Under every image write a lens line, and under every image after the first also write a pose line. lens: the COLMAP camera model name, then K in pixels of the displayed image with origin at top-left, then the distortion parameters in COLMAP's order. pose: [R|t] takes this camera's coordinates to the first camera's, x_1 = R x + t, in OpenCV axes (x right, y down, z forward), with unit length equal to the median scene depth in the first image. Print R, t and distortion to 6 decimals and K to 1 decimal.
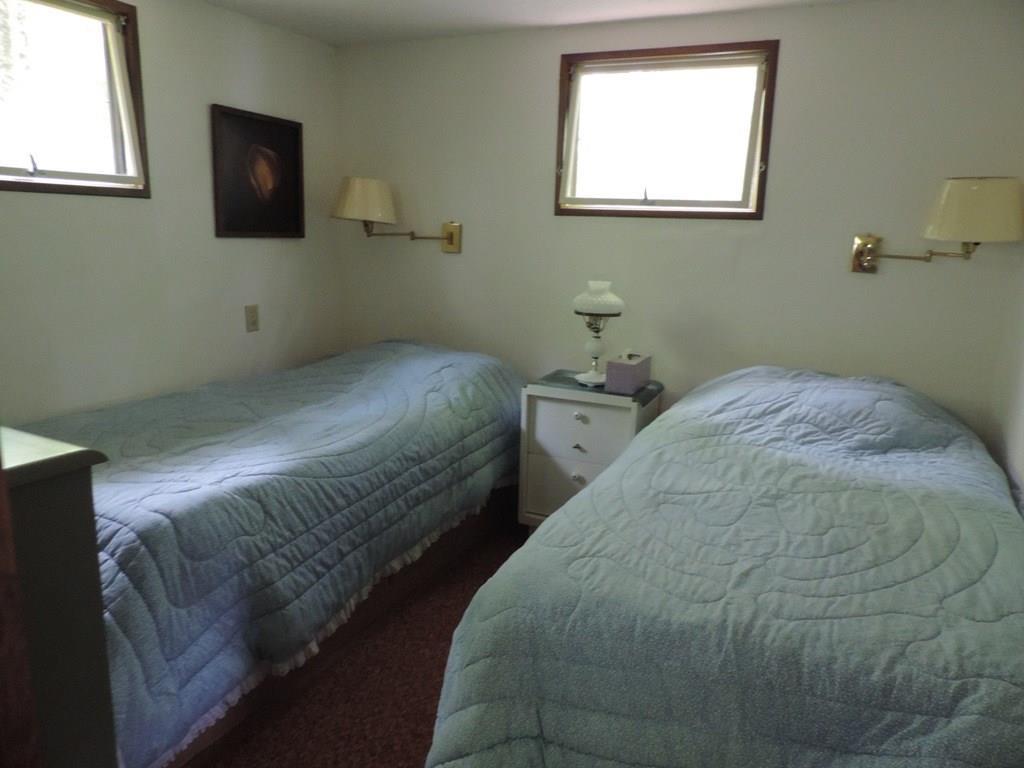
lens RADIAL K [[725.2, 0, 511.0], [0, 725.2, 385.9], [0, 0, 1]] dist [0.002704, -0.000157]
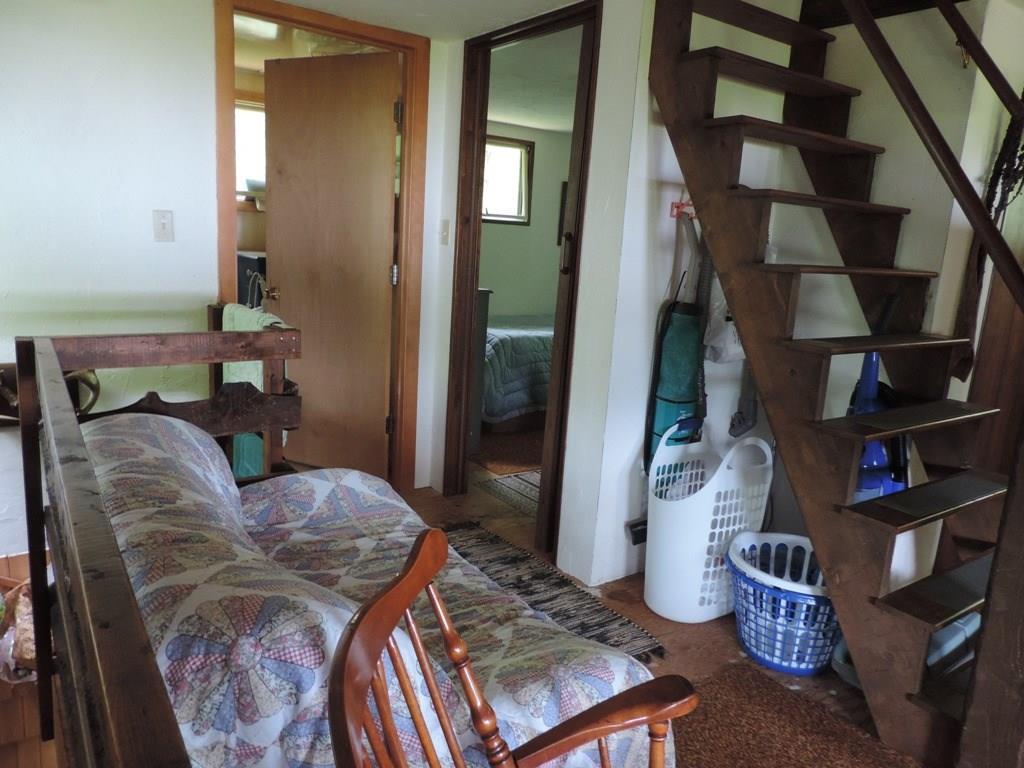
lens RADIAL K [[725.2, 0, 512.3], [0, 725.2, 382.2], [0, 0, 1]] dist [0.002704, -0.000157]
pose [[0.864592, 0.112933, -0.489620, 0.905907], [-0.137495, 0.990398, -0.014354, 0.382959], [0.483297, 0.079731, 0.871818, -1.392407]]
